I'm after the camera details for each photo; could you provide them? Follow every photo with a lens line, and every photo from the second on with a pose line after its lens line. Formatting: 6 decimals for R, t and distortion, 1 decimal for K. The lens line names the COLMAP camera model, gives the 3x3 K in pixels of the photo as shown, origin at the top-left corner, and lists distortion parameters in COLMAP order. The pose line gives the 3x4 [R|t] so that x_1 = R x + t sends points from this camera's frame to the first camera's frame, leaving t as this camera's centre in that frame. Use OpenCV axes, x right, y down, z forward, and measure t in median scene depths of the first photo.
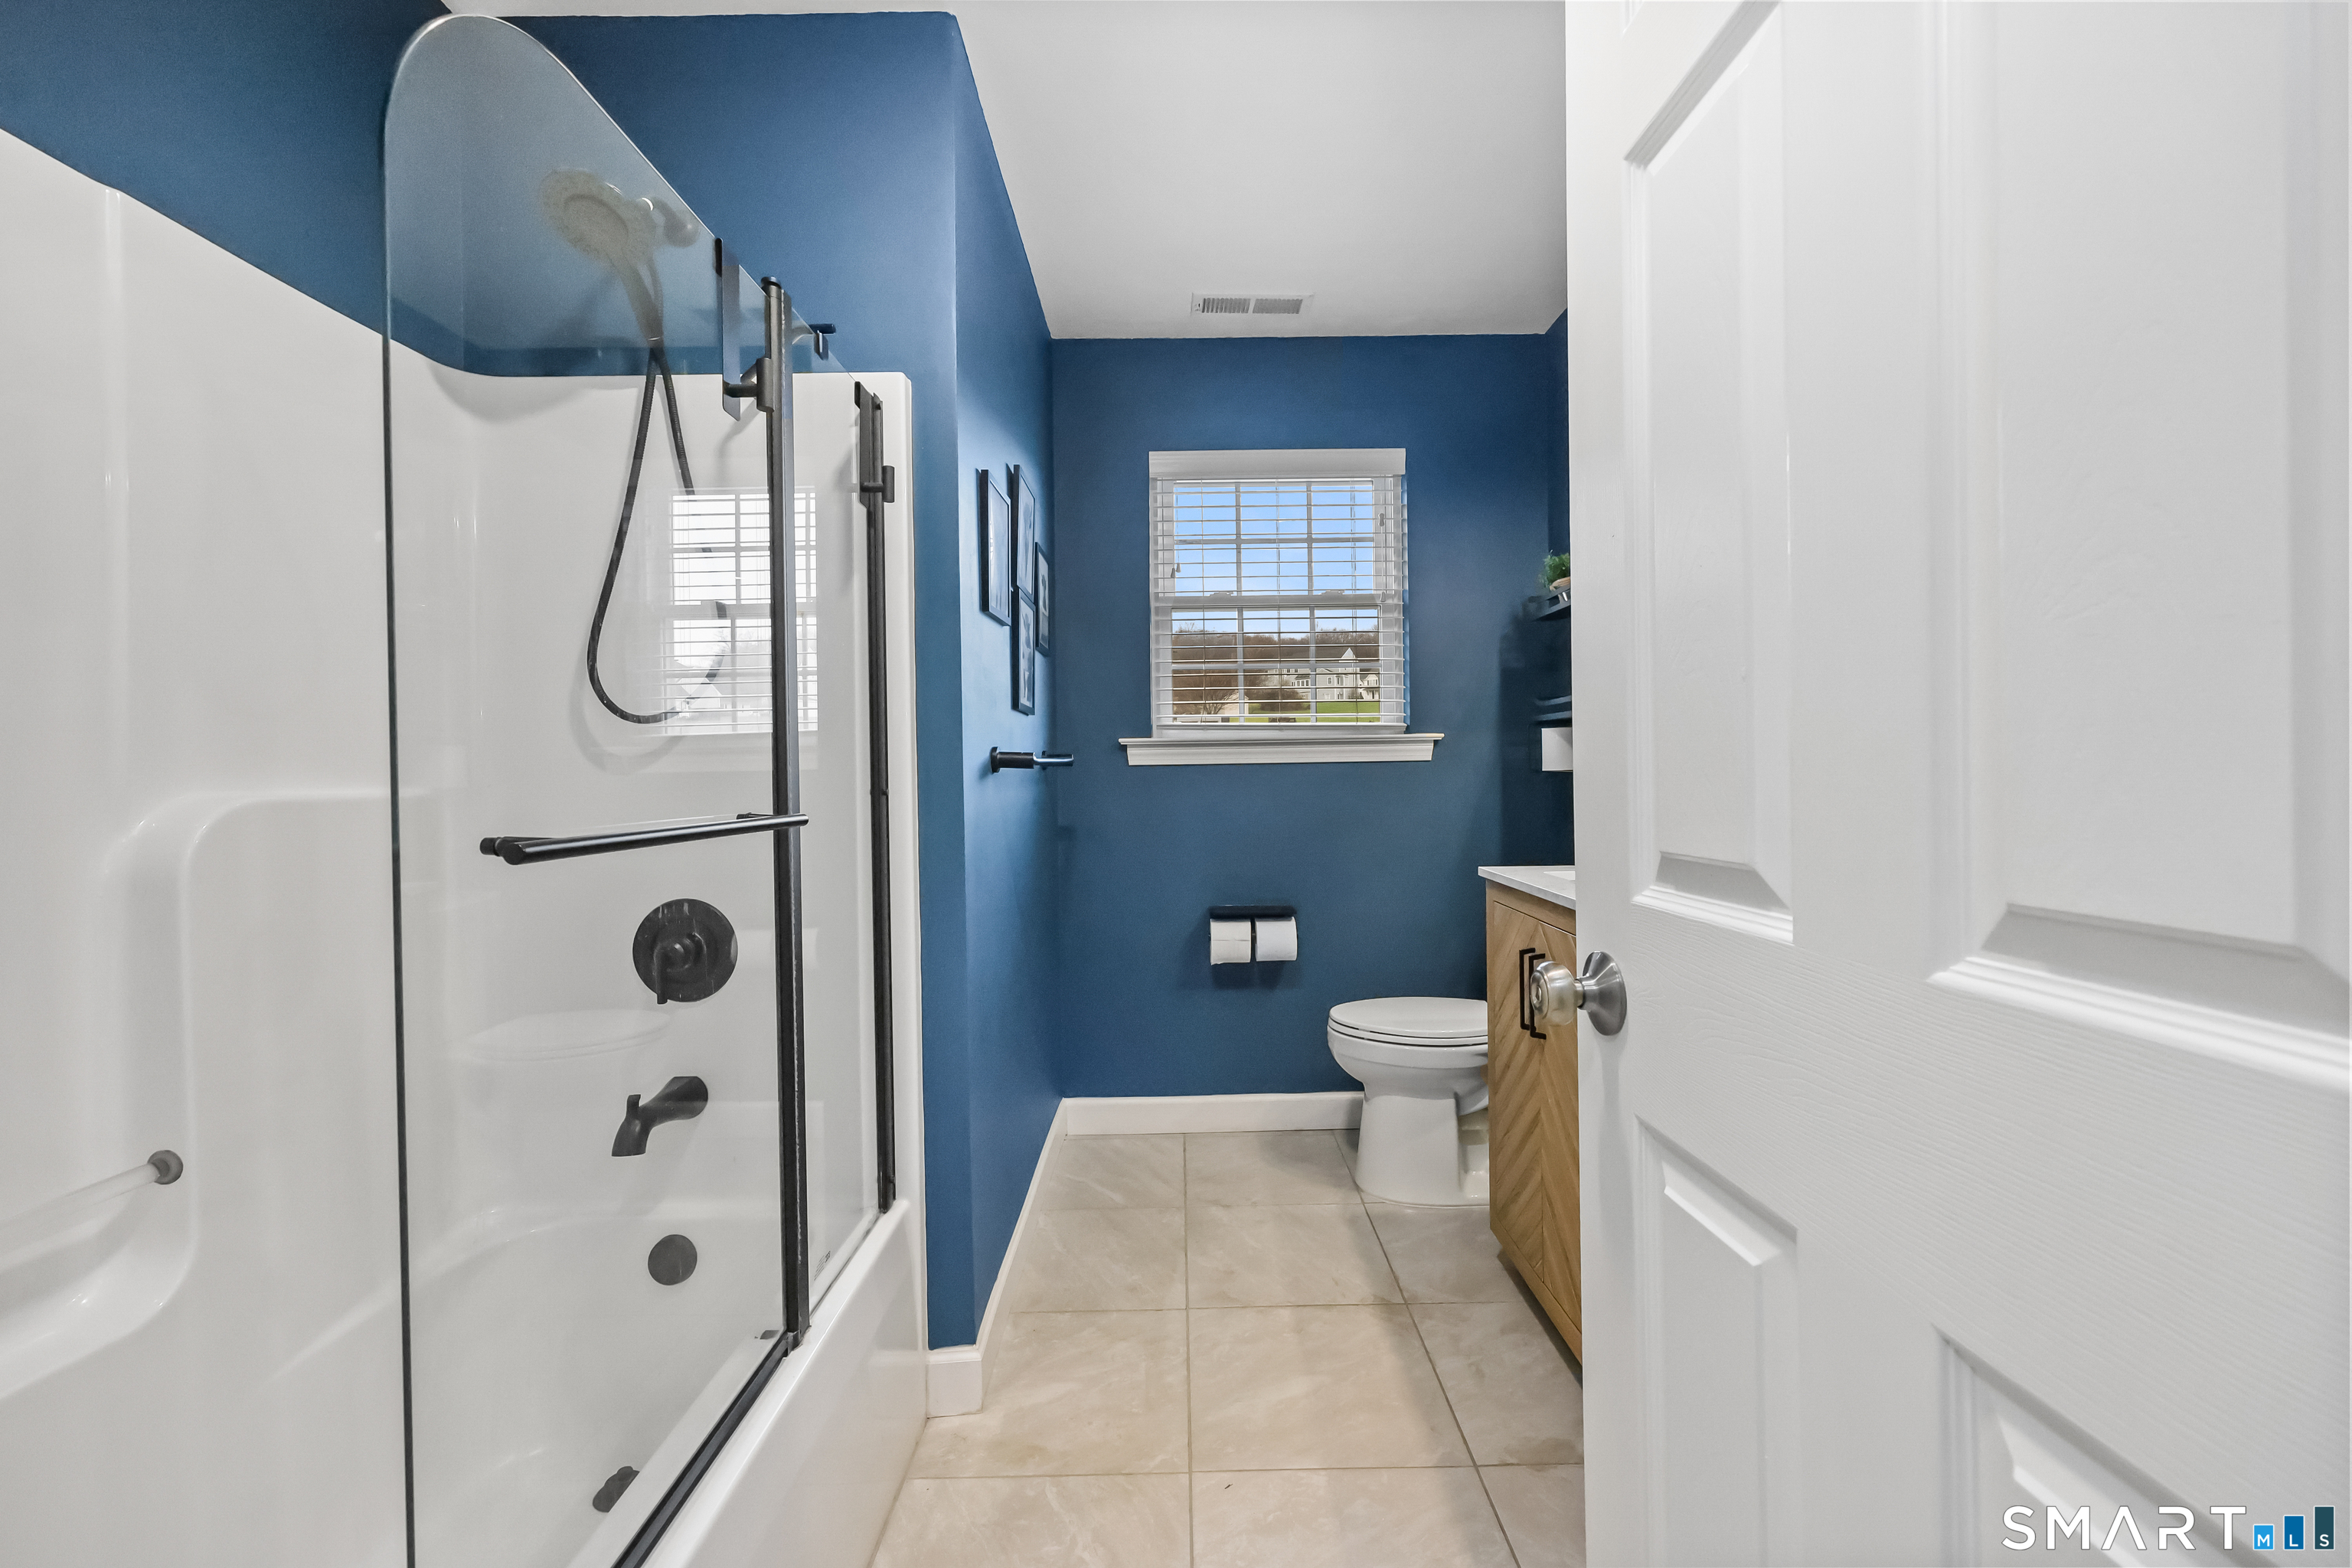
lens RADIAL K [[942.6, 0, 1180.2], [0, 942.6, 783.1], [0, 0, 1]] dist [0.002557, -0.001109]
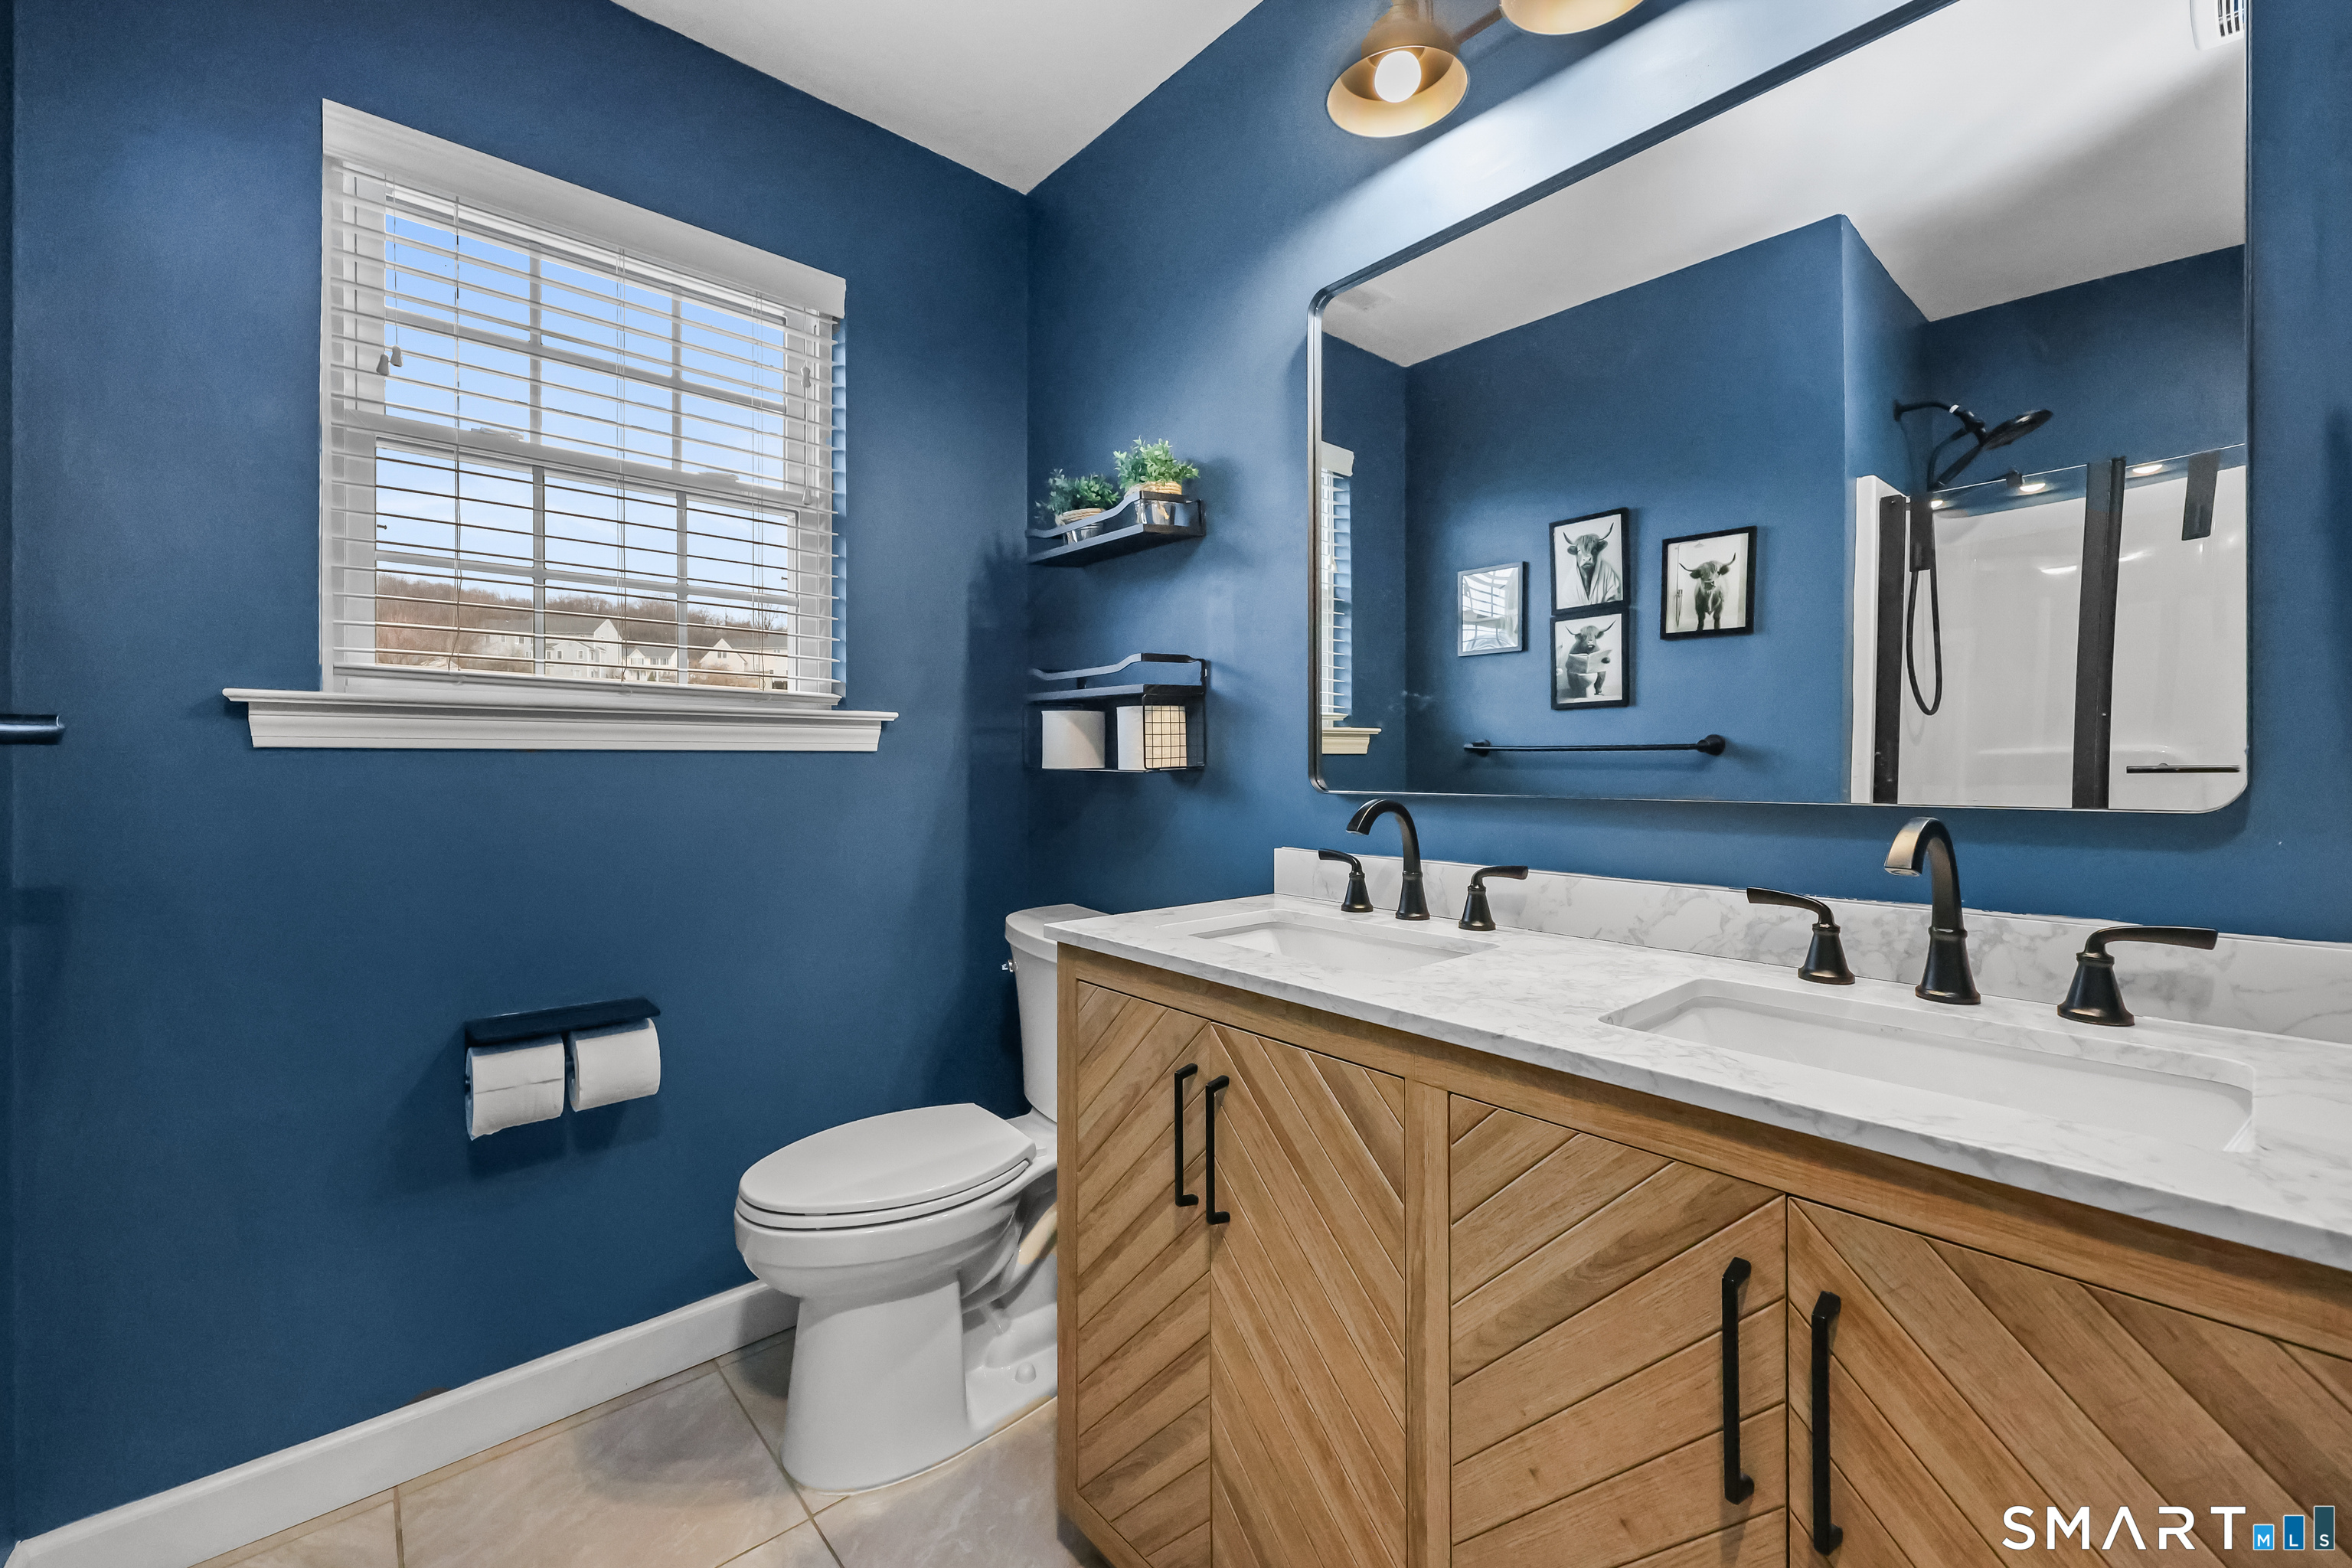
lens RADIAL K [[942.6, 0, 1171.4], [0, 942.6, 768.8], [0, 0, 1]] dist [0.002557, -0.001109]
pose [[0.745900, 0.011432, 0.665960, -0.027187], [-0.006384, 0.999929, -0.010014, -0.006276], [-0.666028, 0.003217, 0.745920, 0.359175]]
